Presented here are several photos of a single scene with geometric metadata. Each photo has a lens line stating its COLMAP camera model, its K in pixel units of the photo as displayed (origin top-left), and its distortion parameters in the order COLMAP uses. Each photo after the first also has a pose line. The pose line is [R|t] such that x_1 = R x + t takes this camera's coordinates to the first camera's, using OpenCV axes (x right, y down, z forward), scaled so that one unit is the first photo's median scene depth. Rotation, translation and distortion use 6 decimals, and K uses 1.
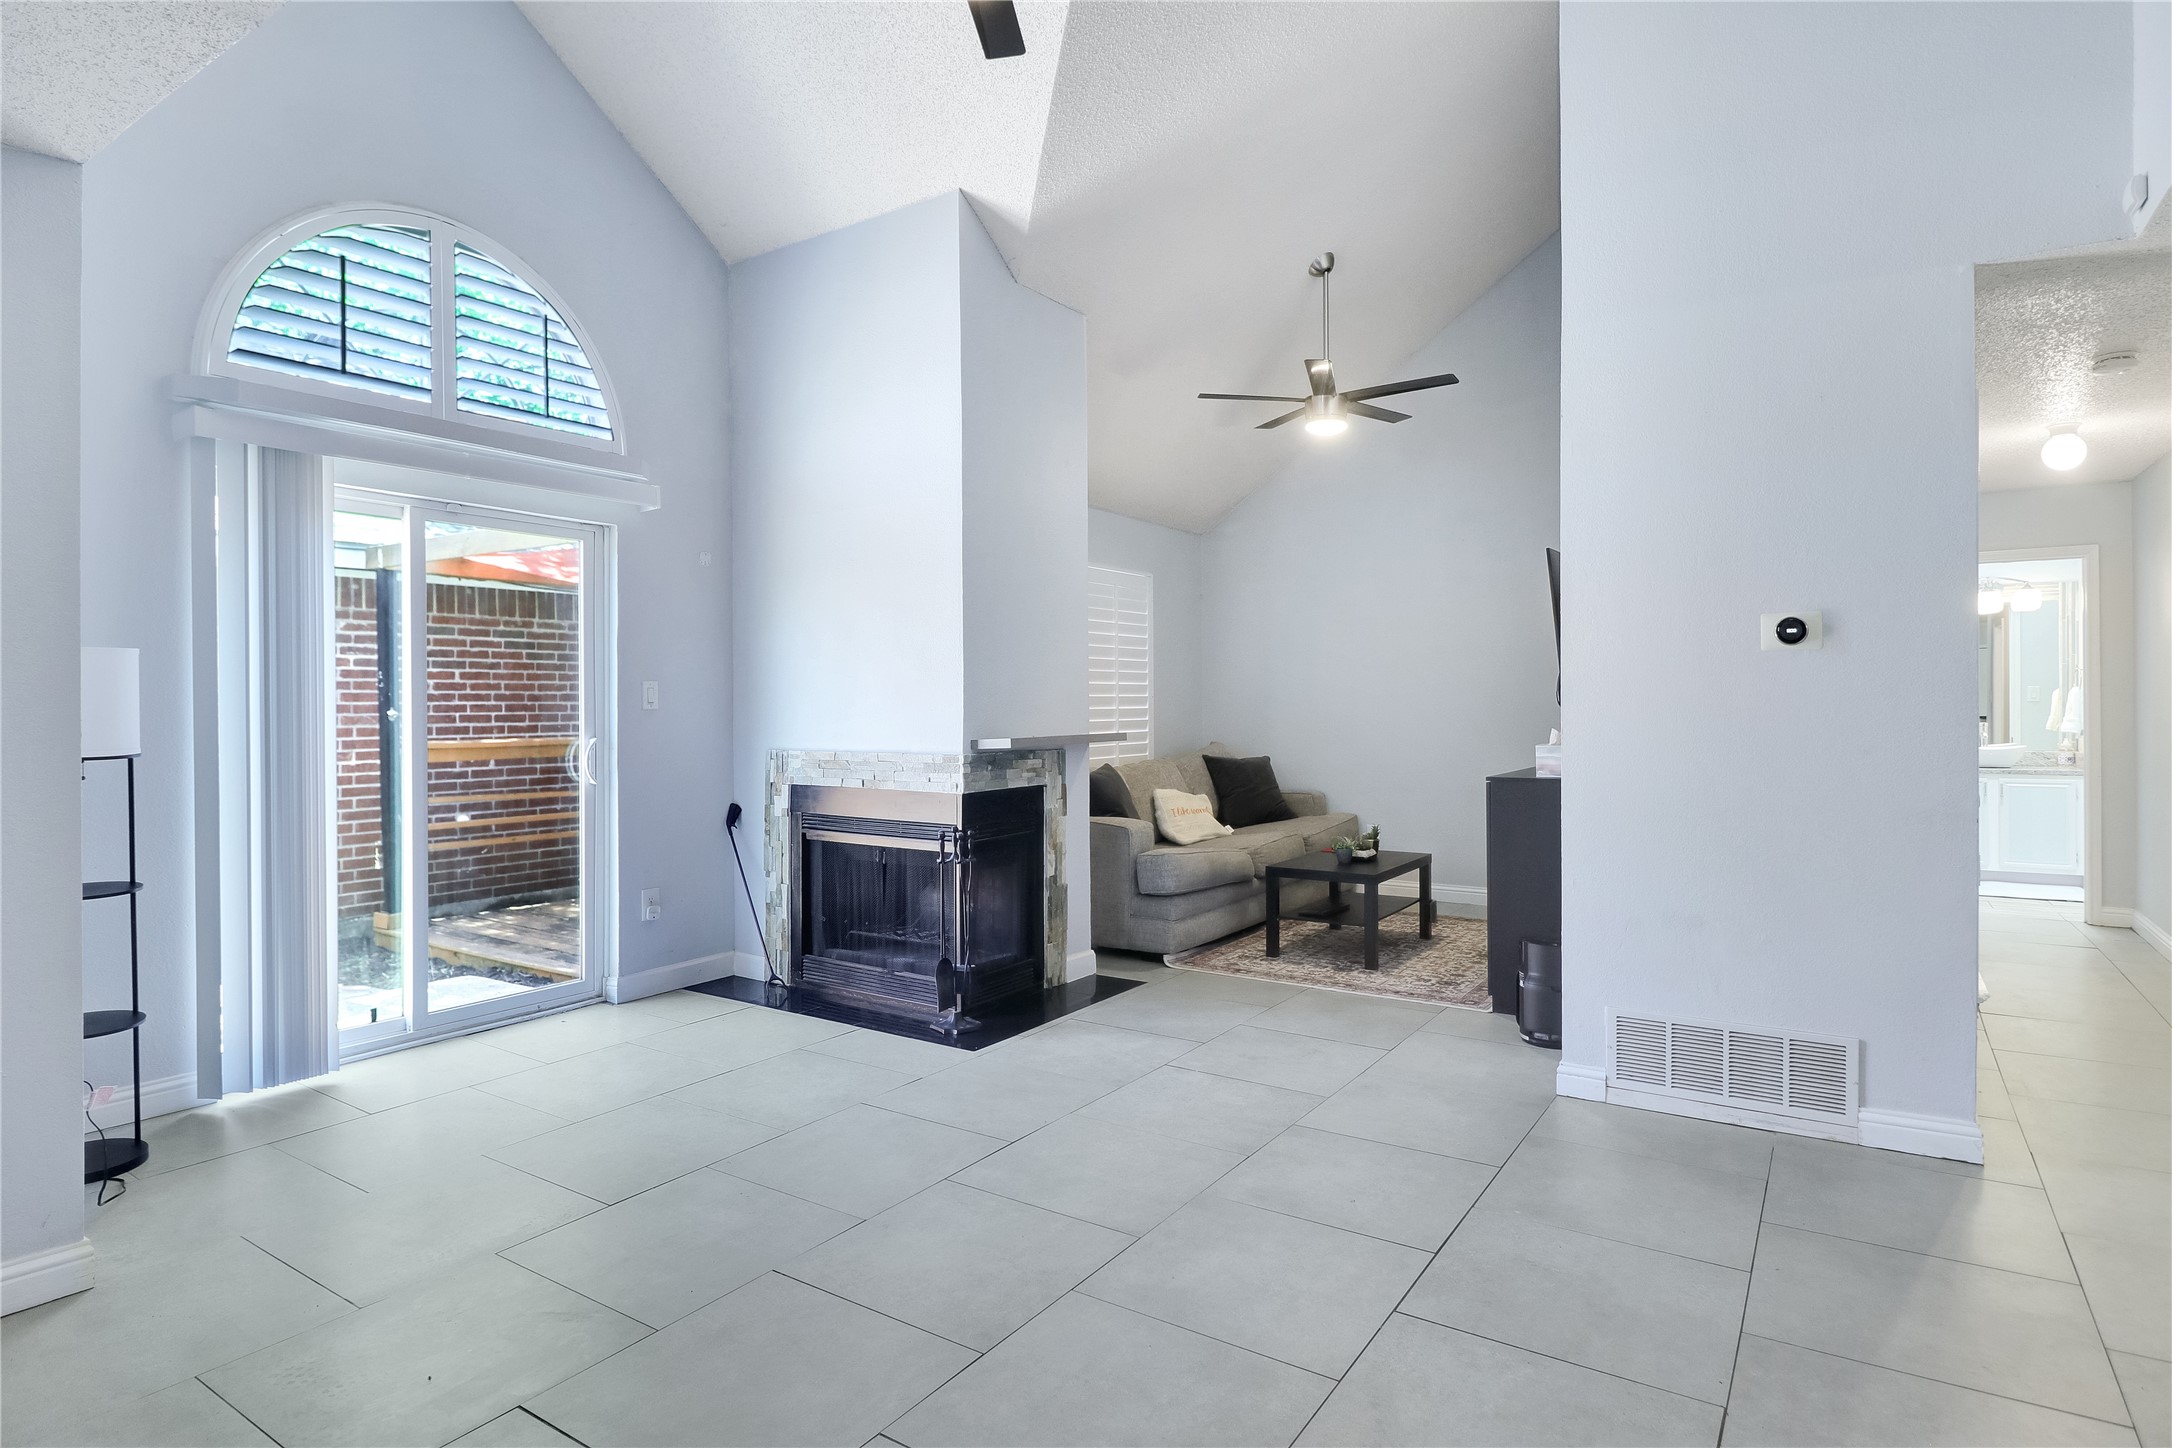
lens RADIAL K [[1204.9, 0, 1063.1], [0, 1204.9, 709.1], [0, 0, 1]] dist [0.005418, -0.019652]
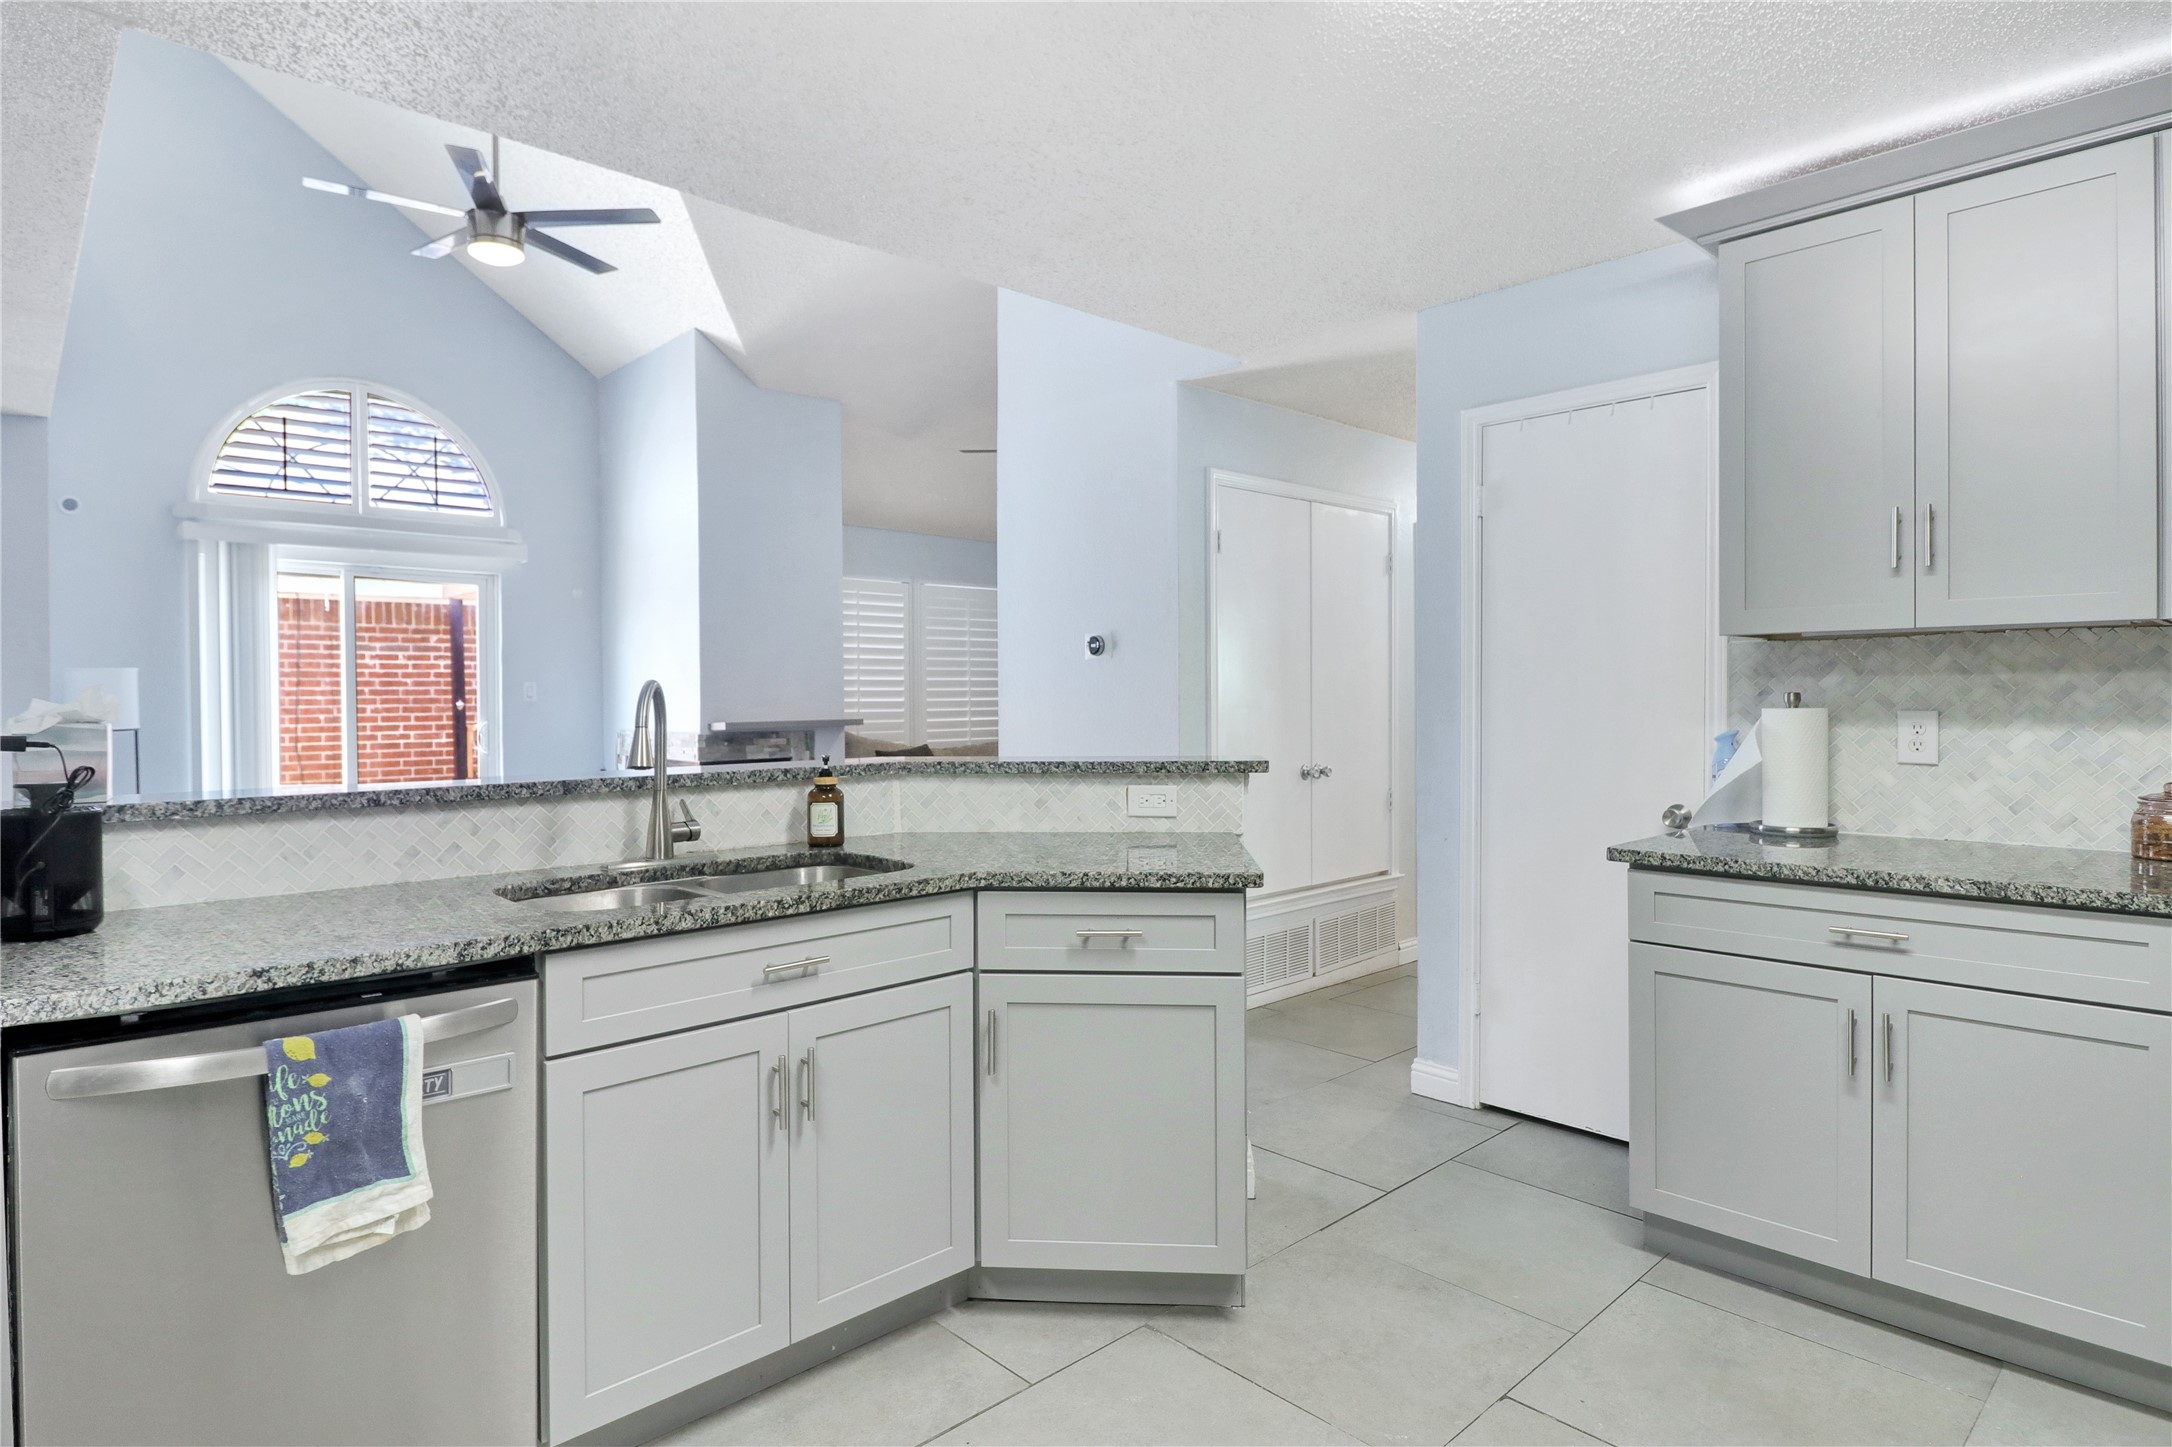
lens RADIAL K [[1204.9, 0, 1063.1], [0, 1204.9, 708.6], [0, 0, 1]] dist [0.005418, -0.019652]
pose [[0.972567, 0.000737, -0.232620, 0.583744], [0.001235, 0.999965, 0.008330, -0.002626], [0.232618, -0.008388, 0.972532, -0.234407]]
